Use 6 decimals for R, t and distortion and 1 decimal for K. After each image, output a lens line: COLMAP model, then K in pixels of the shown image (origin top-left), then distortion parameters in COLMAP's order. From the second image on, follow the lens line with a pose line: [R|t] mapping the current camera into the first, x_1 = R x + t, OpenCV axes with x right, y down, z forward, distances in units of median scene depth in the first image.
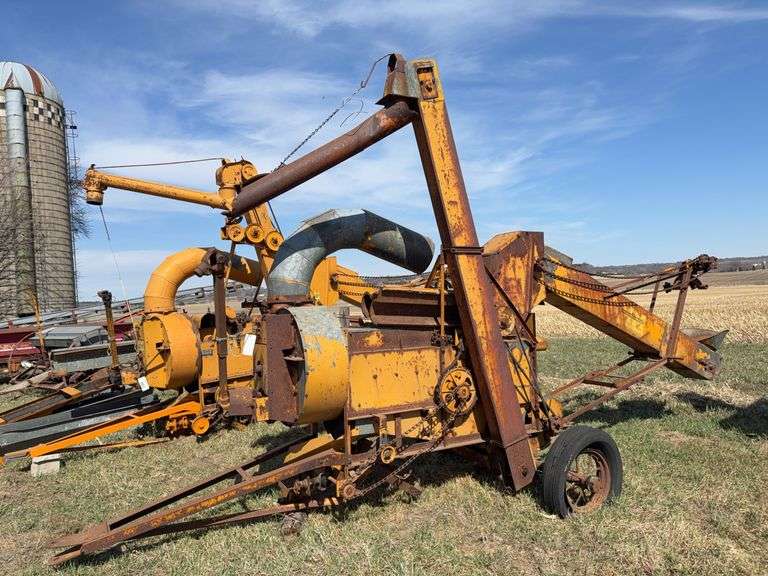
lens RADIAL K [[531.1, 0, 384.0], [0, 531.1, 288.0], [0, 0, 1]] dist [-0.003205, -0.005332]
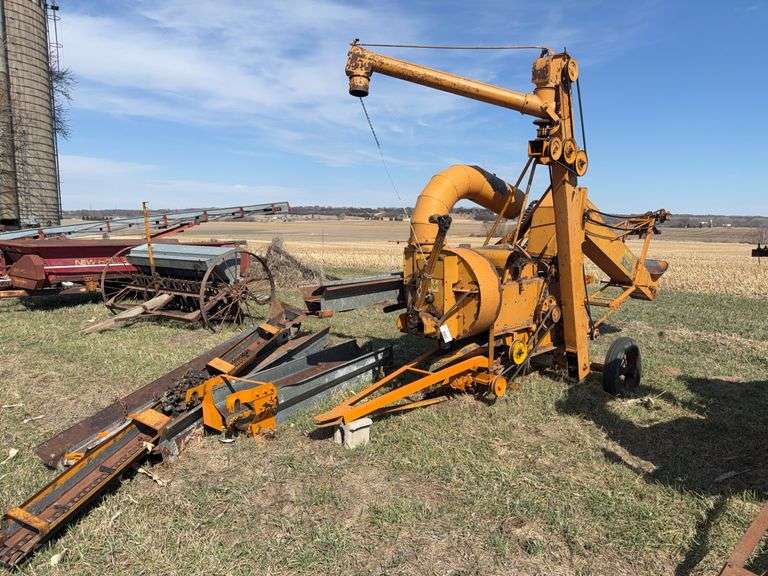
lens RADIAL K [[531.1, 0, 384.0], [0, 531.1, 288.0], [0, 0, 1]] dist [-0.003205, -0.005332]
pose [[0.993672, 0.063234, 0.092832, -0.112347], [-0.074578, 0.989437, 0.124306, 0.003926], [-0.083992, -0.130442, 0.987892, 0.041476]]
